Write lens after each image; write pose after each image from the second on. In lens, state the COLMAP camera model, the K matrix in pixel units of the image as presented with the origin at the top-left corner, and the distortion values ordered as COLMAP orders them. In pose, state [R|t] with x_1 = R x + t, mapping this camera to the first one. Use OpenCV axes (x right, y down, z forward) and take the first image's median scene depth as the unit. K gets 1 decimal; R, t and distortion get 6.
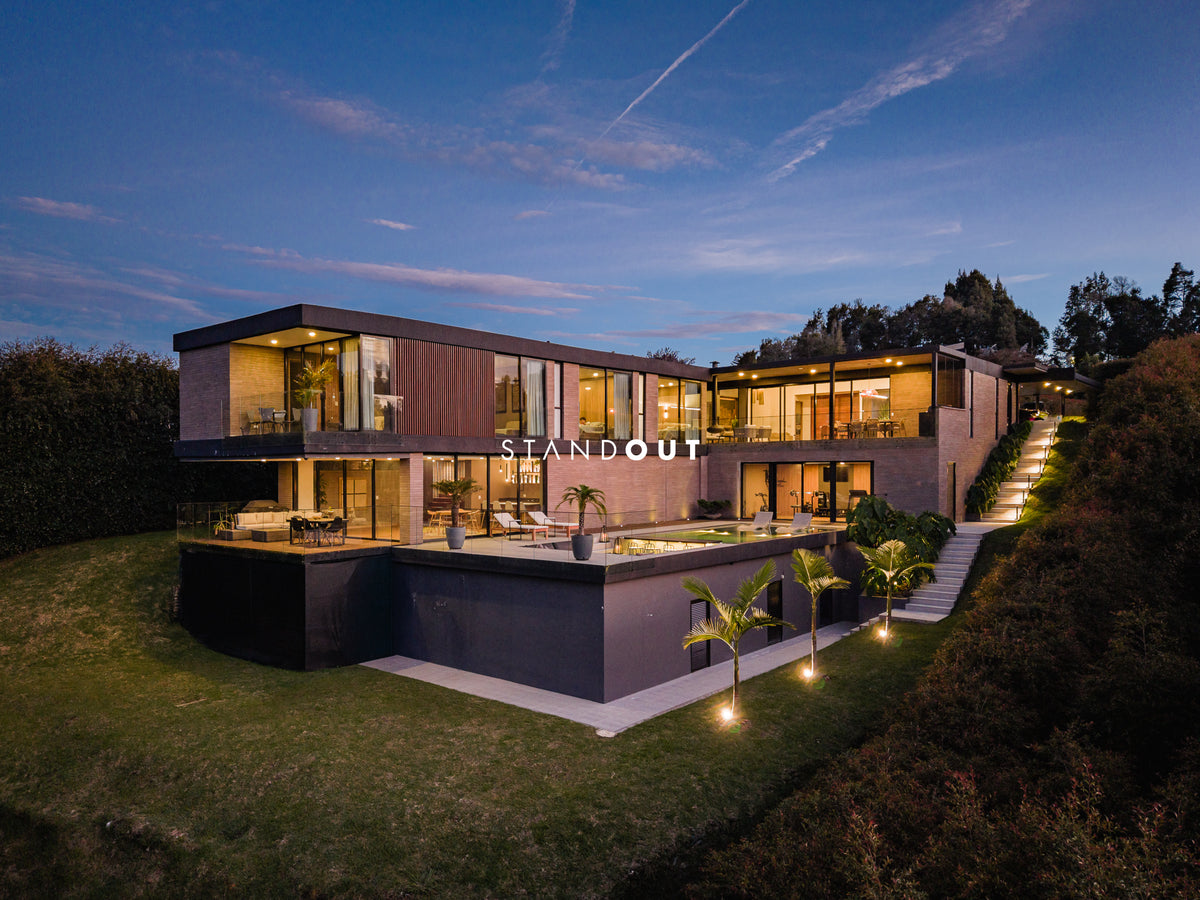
lens RADIAL K [[814.1, 0, 581.3], [0, 814.1, 484.4], [0, 0, 1]] dist [0.011706, -0.003176]
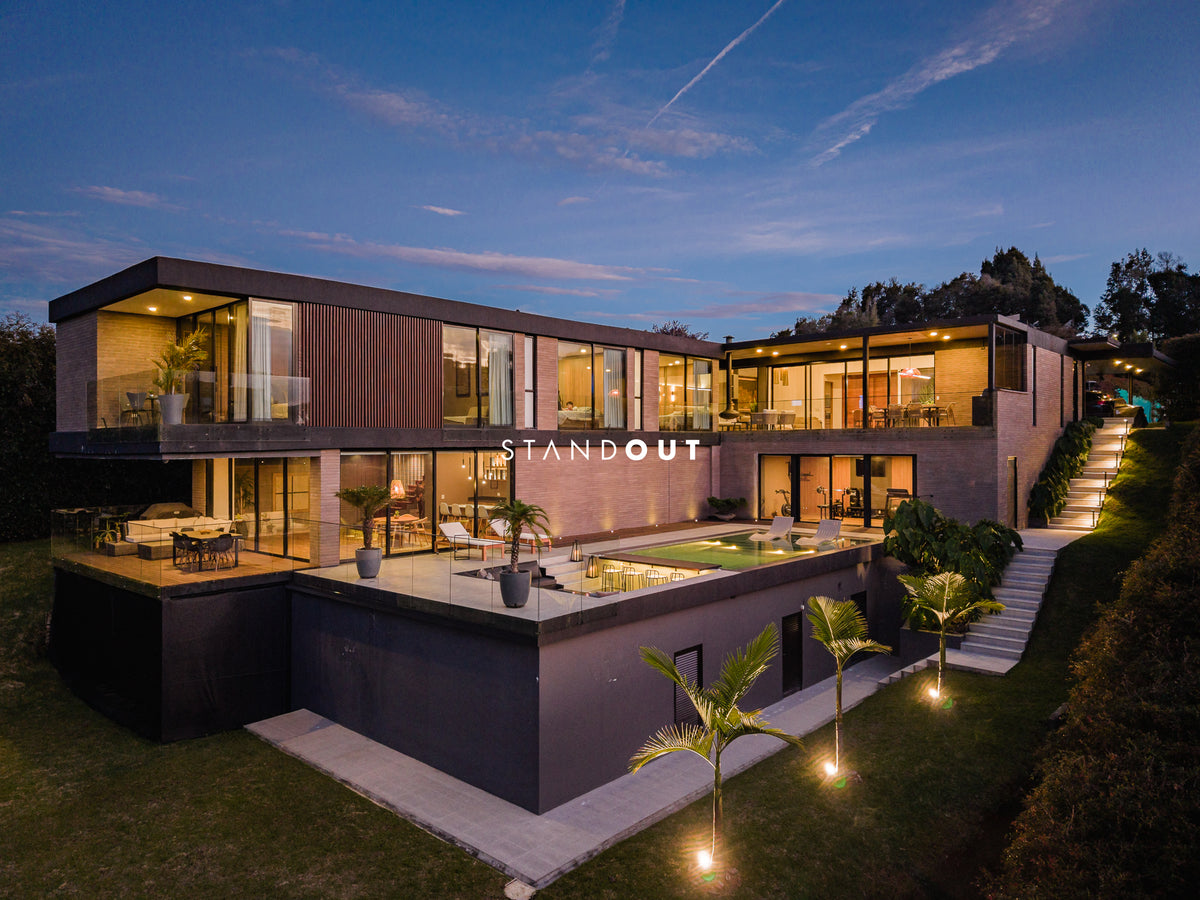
lens RADIAL K [[791.6, 0, 600.0], [0, 791.6, 450.0], [0, 0, 1]] dist [0.009471, -0.004121]
pose [[0.999633, 0.002201, -0.026992, 0.059321], [-0.002553, 0.999912, -0.012997, -0.022433], [0.026961, 0.013061, 0.999551, 0.188037]]
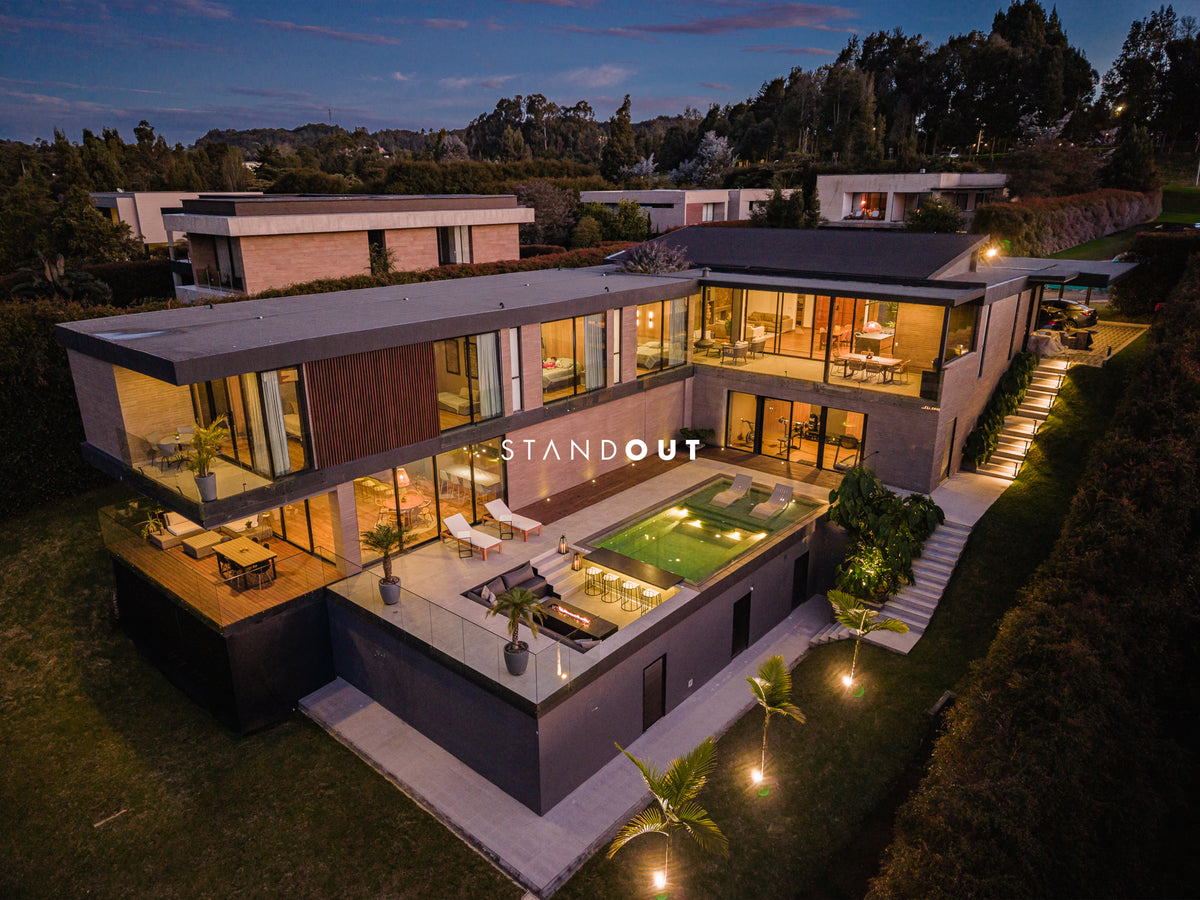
lens RADIAL K [[785.7, 0, 600.0], [0, 785.7, 450.0], [0, 0, 1]] dist [0.008965, -0.004702]
pose [[0.999999, 0.000668, -0.001458, 0.059196], [-0.000212, 0.956262, 0.292512, -0.250078], [0.001589, -0.292511, 0.956261, 0.144472]]
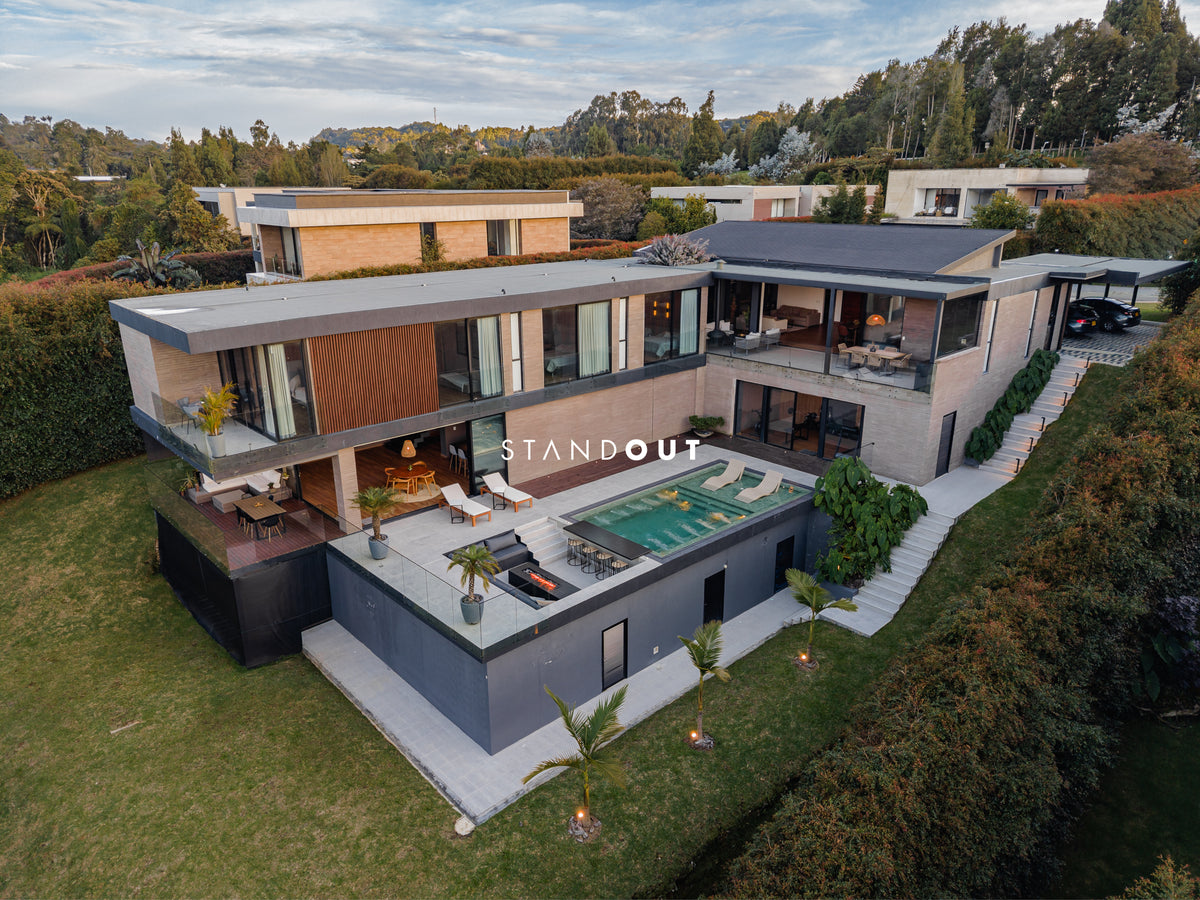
lens RADIAL K [[785.7, 0, 600.0], [0, 785.7, 450.0], [0, 0, 1]] dist [0.008965, -0.004702]
pose [[0.993473, 0.038031, -0.107544, 0.157501], [-0.004450, 0.954990, 0.296604, -0.246630], [0.113984, -0.294190, 0.948926, 0.101507]]
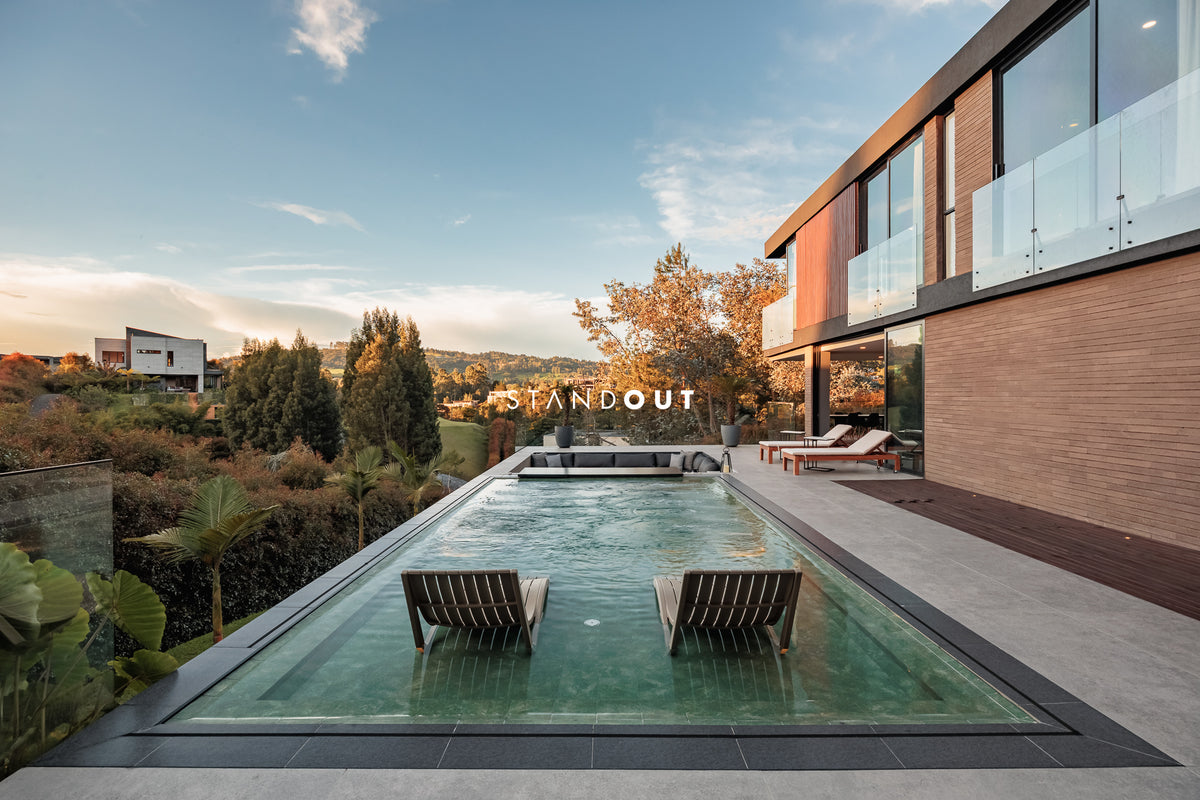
lens RADIAL K [[546.1, 0, 600.0], [0, 546.1, 400.0], [0, 0, 1]] dist [-0.005468, -0.000539]
pose [[-0.764950, 0.016455, -0.643879, 0.291056], [-0.005289, 0.999479, 0.031827, 0.002246], [0.644068, 0.027752, -0.764465, 1.029189]]
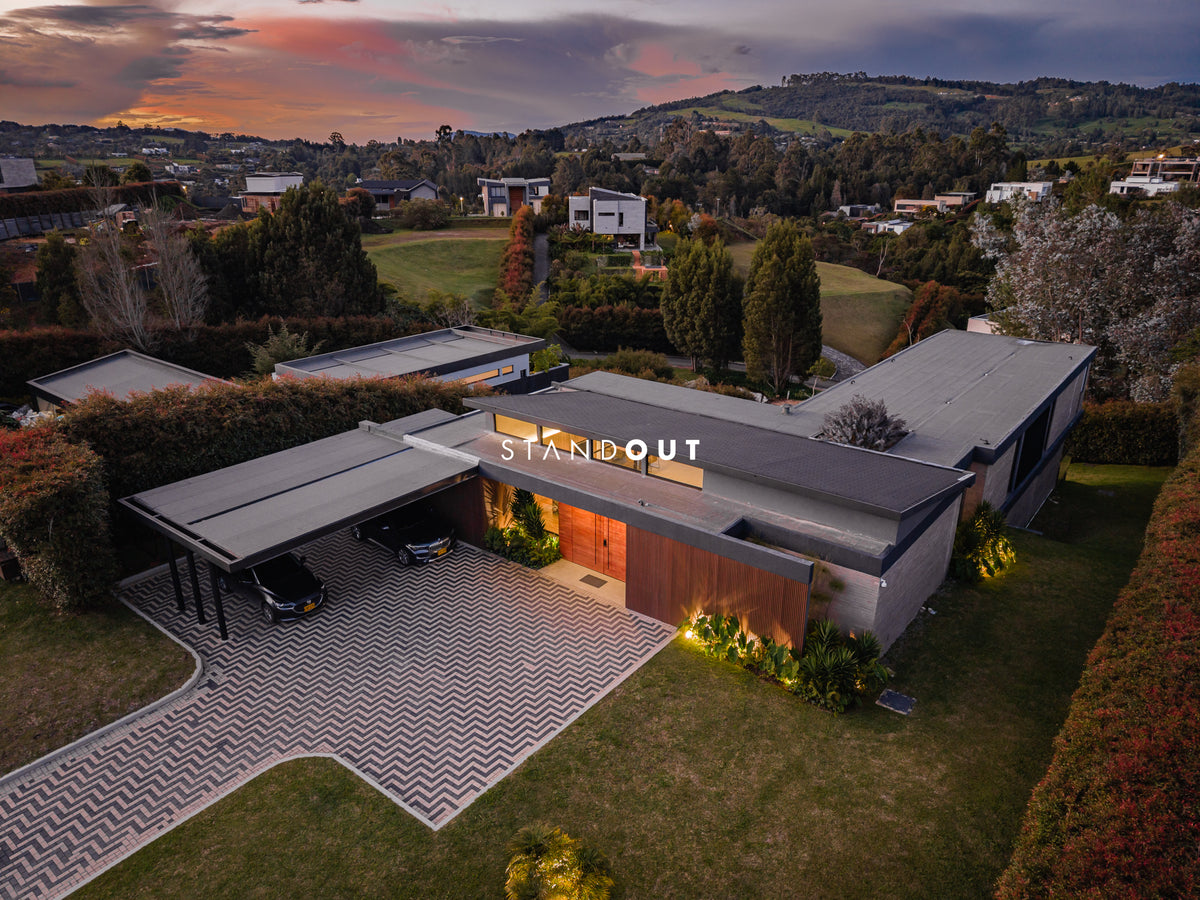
lens RADIAL K [[802.3, 0, 600.0], [0, 802.3, 450.0], [0, 0, 1]] dist [0.001090, -0.001010]
pose [[-0.999329, 0.021586, -0.029596, 0.434013], [0.009242, 0.930373, 0.366497, -0.470690], [0.035446, 0.365978, -0.929948, 2.061220]]
